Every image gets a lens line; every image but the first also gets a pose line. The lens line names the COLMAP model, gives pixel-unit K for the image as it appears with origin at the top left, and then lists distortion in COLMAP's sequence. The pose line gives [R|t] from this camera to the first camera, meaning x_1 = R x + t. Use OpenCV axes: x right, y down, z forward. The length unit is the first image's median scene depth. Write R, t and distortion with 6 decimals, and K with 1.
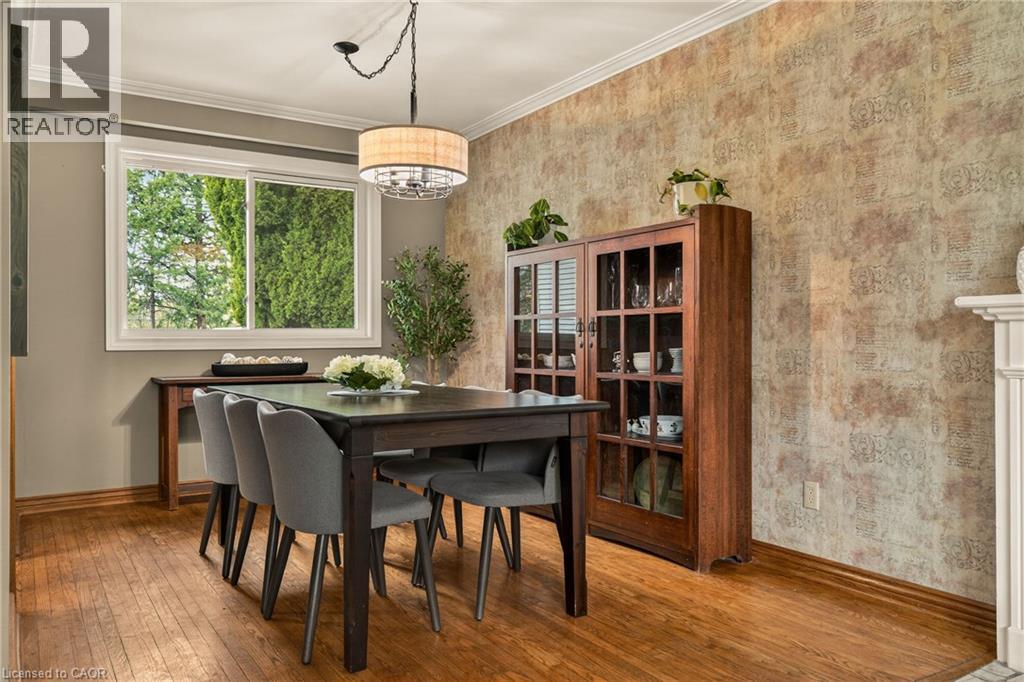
lens RADIAL K [[756.9, 0, 546.0], [0, 756.9, 338.0], [0, 0, 1]] dist [-0.009017, 0.001515]
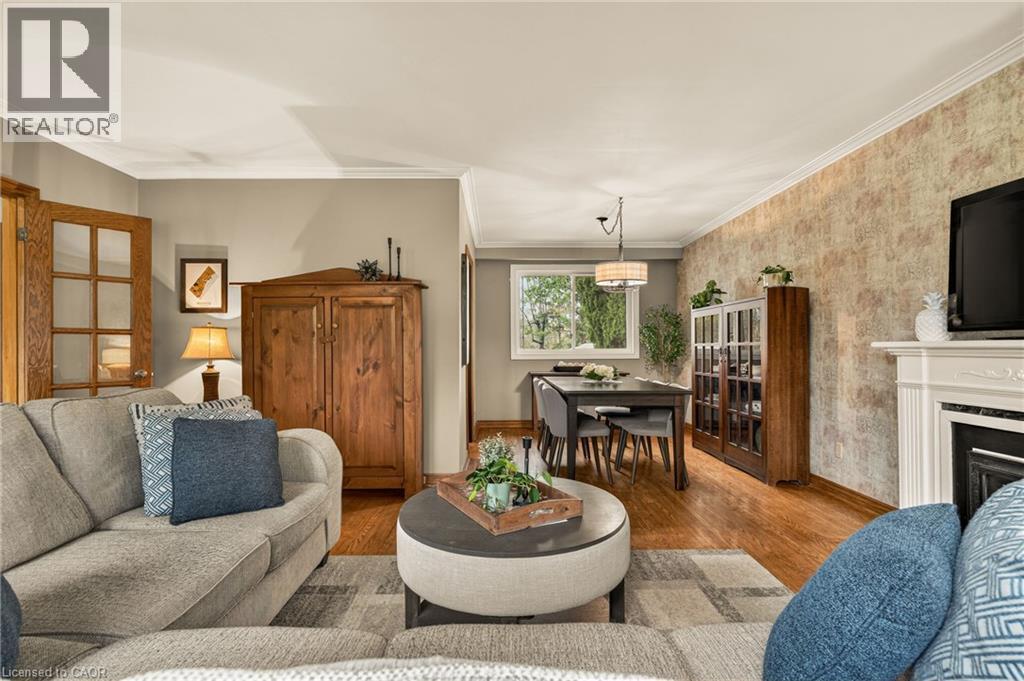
lens RADIAL K [[500.0, 0, 512.0], [0, 500.0, 340.5], [0, 0, 1]] dist [0.001590, 0.001088]
pose [[0.836499, -0.007303, -0.547920, 0.338932], [0.000614, 0.999923, -0.012390, -0.030708], [0.547969, 0.010028, 0.836439, -0.370206]]
